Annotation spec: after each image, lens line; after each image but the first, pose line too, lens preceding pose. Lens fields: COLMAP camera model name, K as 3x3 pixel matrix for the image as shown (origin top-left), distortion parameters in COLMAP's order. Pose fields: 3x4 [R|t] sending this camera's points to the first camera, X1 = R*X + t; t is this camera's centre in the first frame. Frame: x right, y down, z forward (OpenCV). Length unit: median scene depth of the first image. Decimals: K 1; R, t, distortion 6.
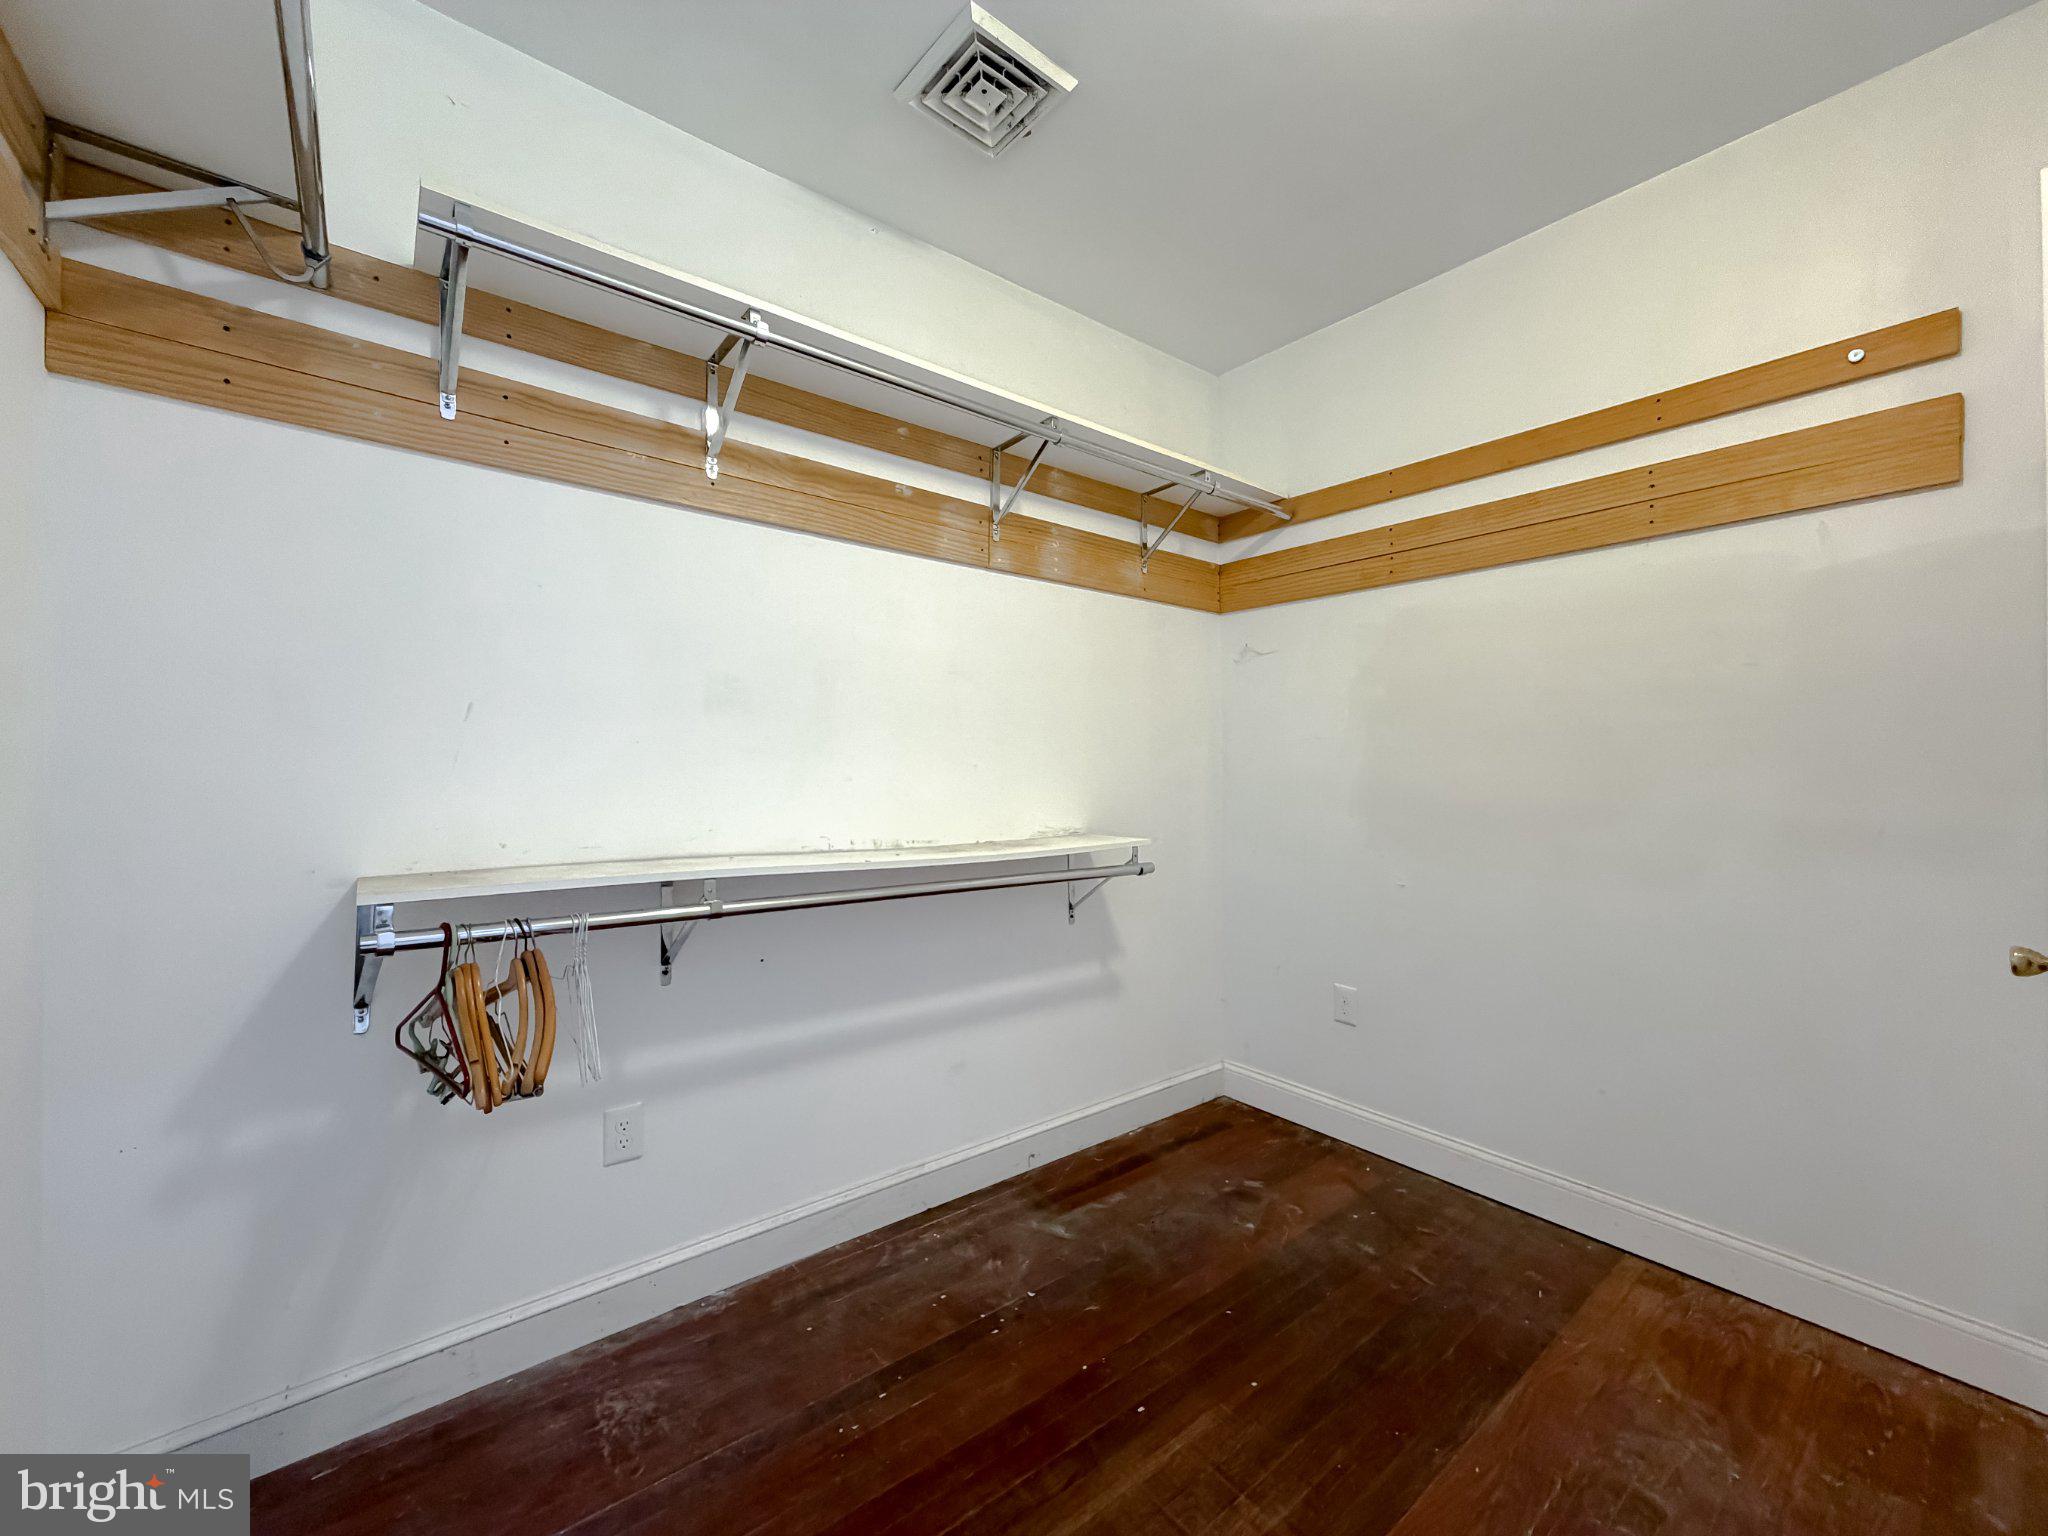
lens RADIAL K [[839.3, 0, 1023.5], [0, 839.3, 766.0], [0, 0, 1]] dist [-0.002209, -0.000152]
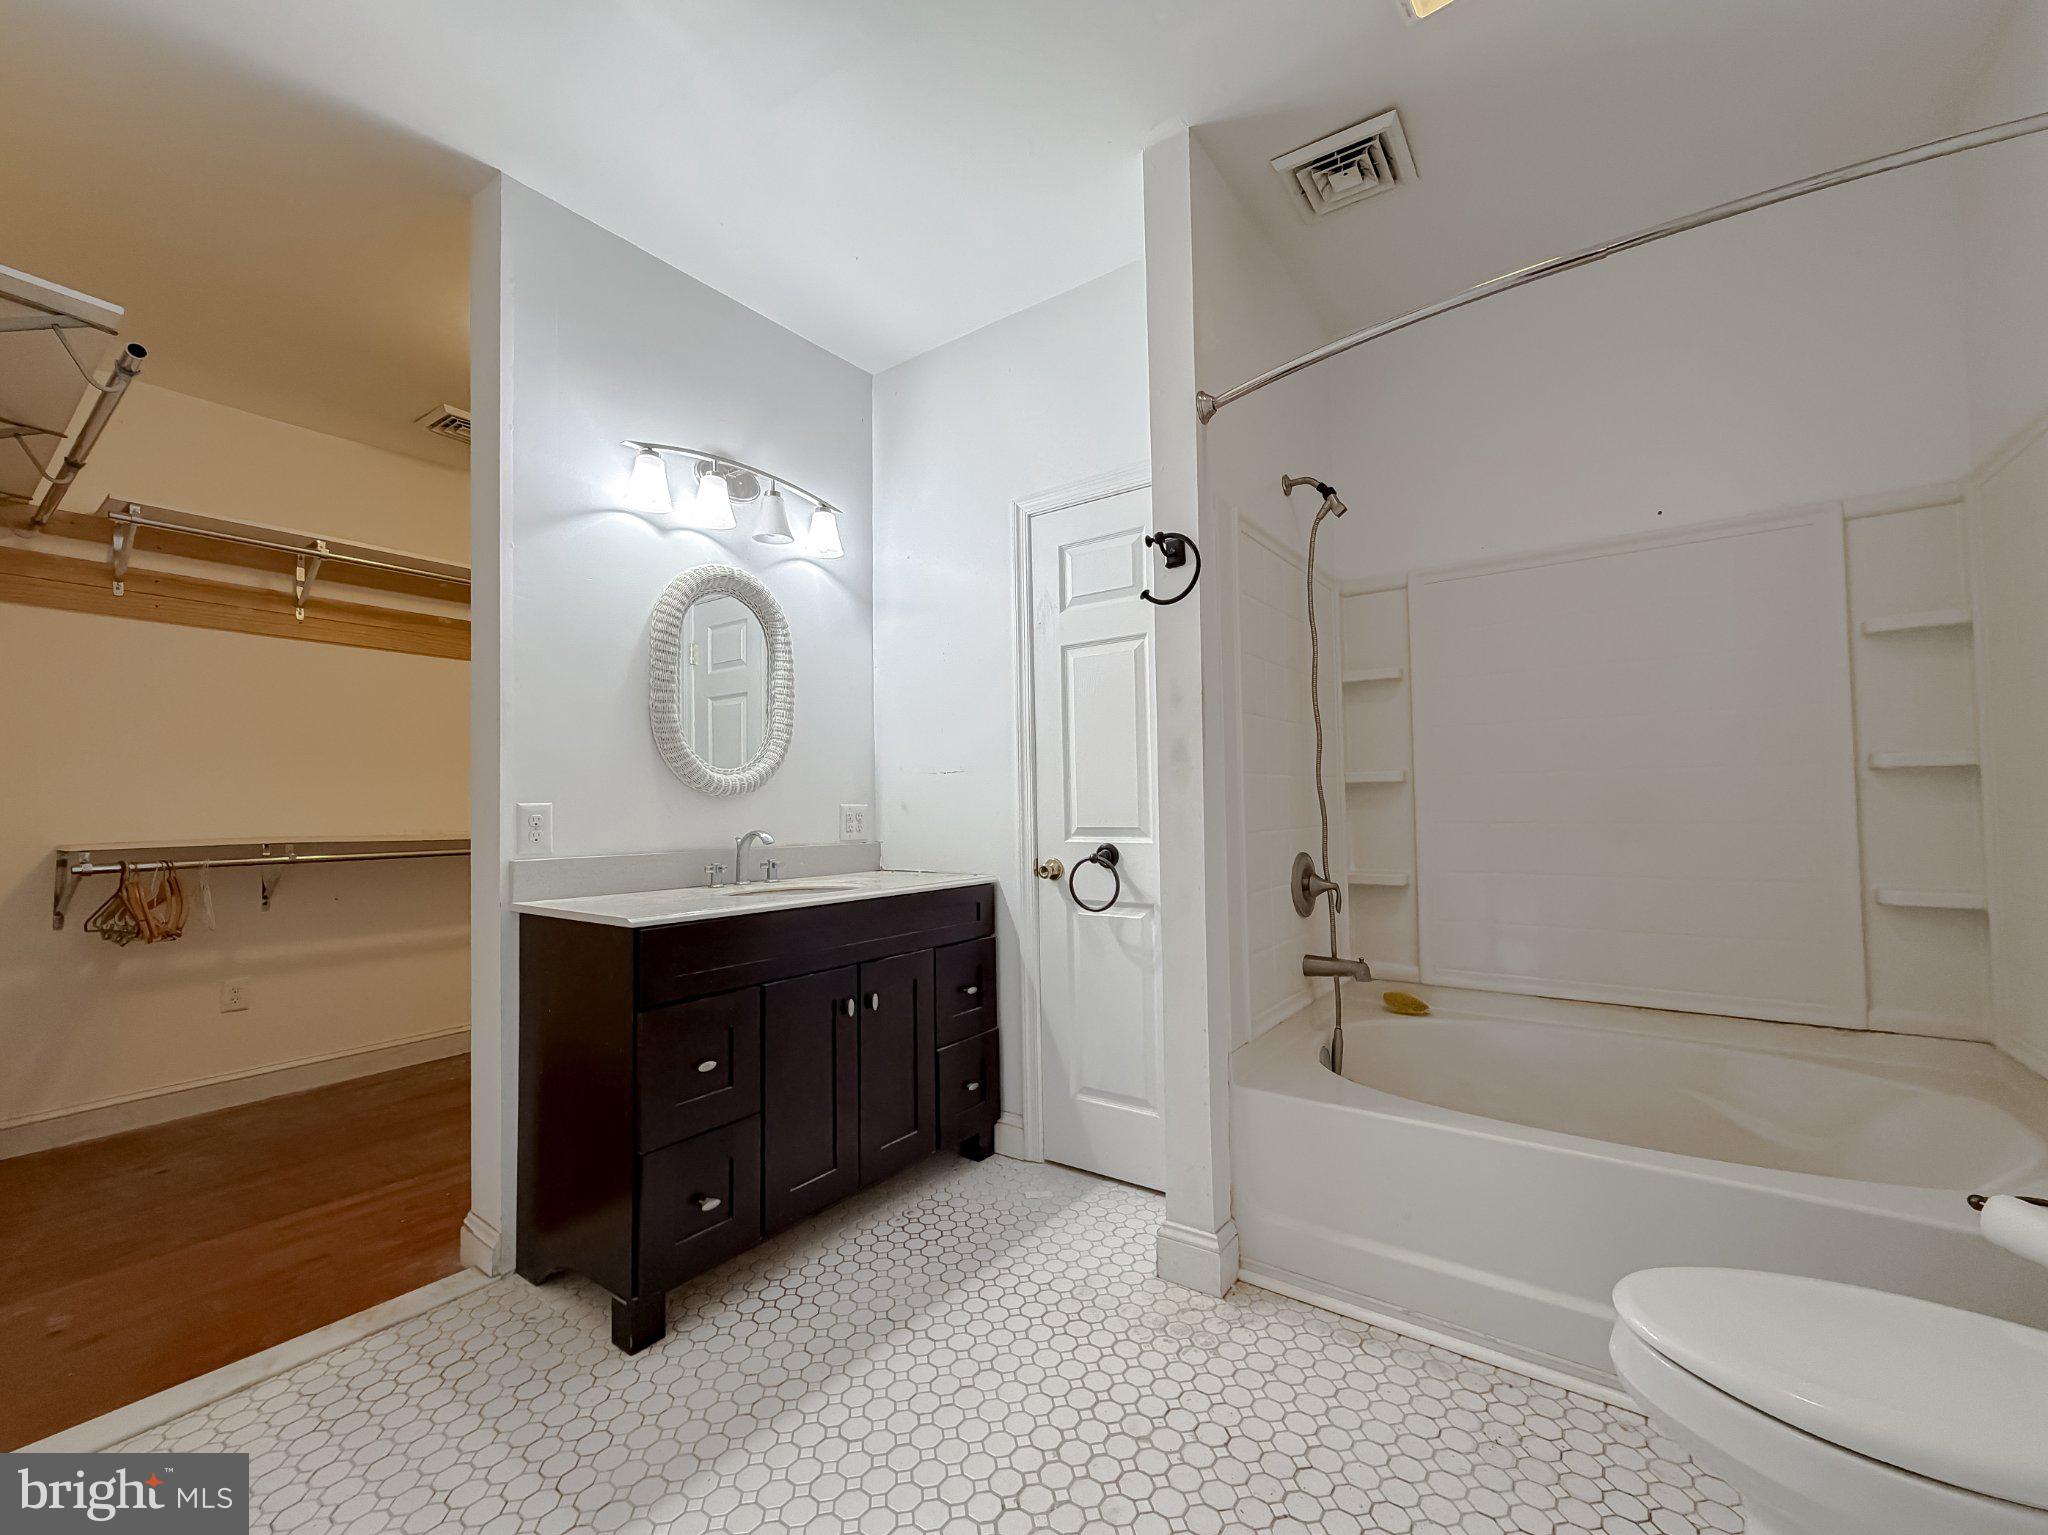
lens RADIAL K [[839.3, 0, 1019.3], [0, 839.3, 776.6], [0, 0, 1]] dist [-0.002209, -0.000152]
pose [[0.961279, -0.010635, 0.275372, 0.730027], [0.018575, 0.999483, -0.026243, 0.068680], [-0.274950, 0.030342, 0.960980, -1.345245]]
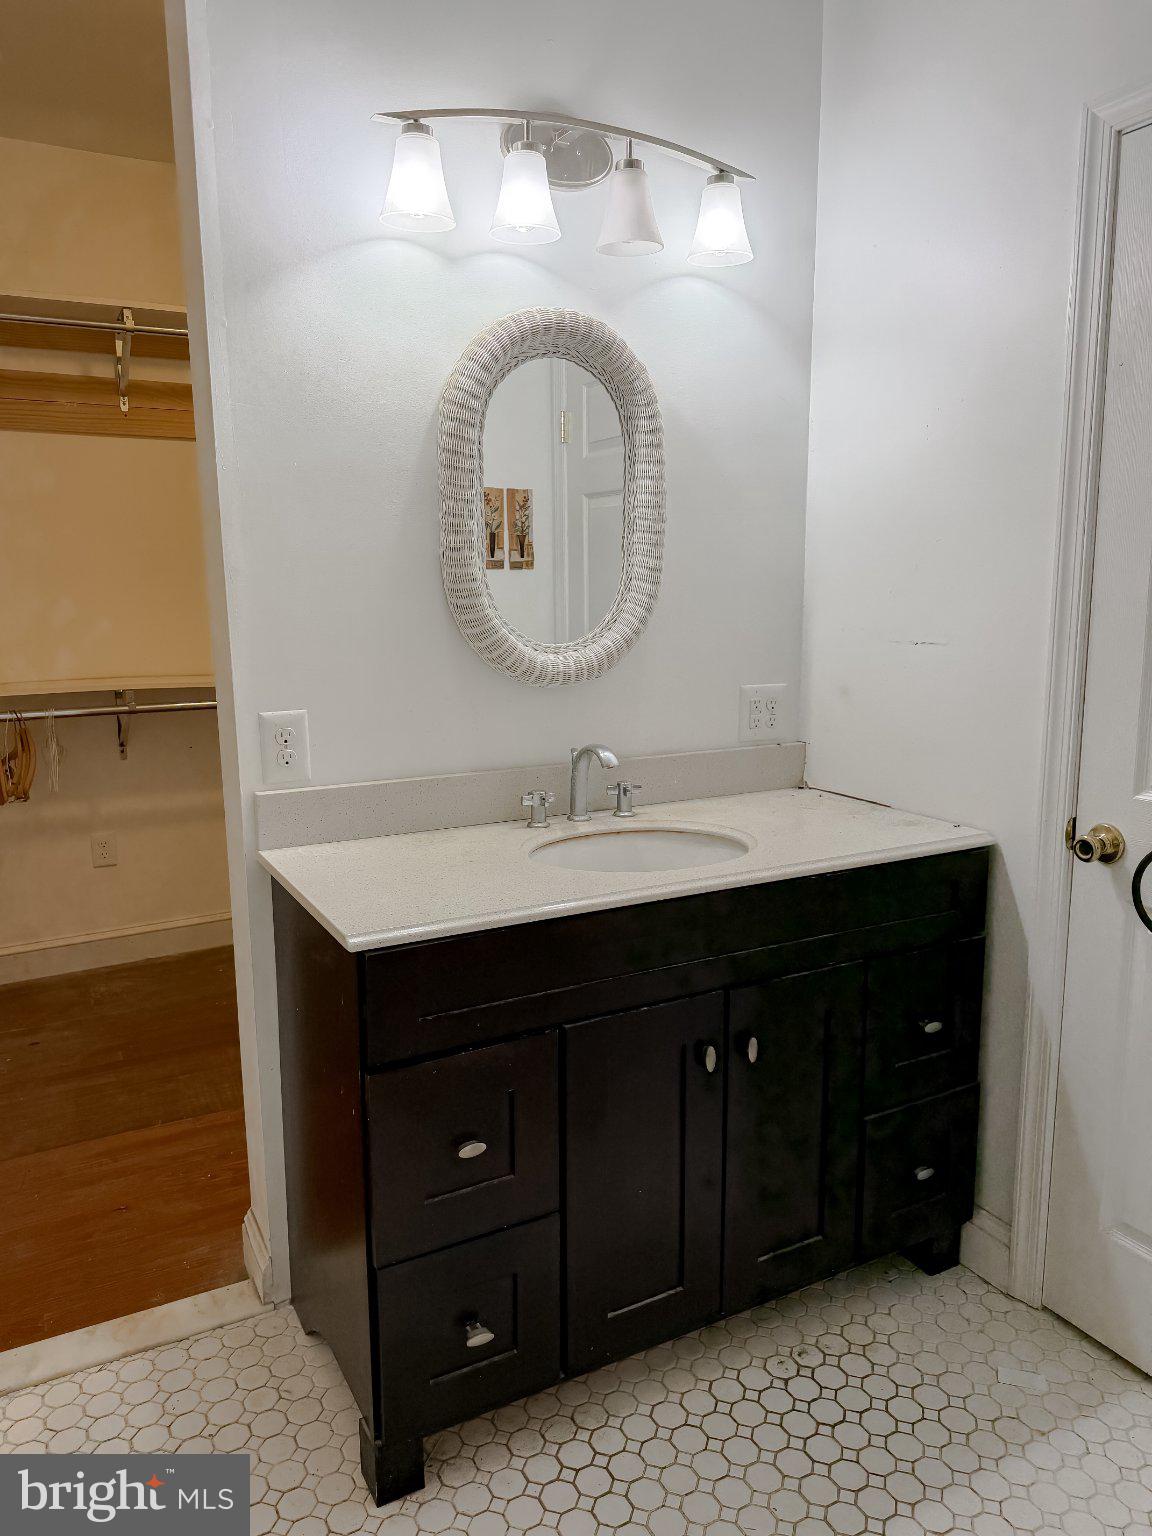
lens RADIAL K [[1088.1, 0, 562.1], [0, 1088.1, 771.6], [0, 0, 1]] dist [0.038205, -0.044972]
pose [[0.984758, 0.015347, -0.173253, 0.877427], [0.016841, 0.983006, 0.182798, -0.089092], [0.173115, -0.182930, 0.967764, -0.994654]]
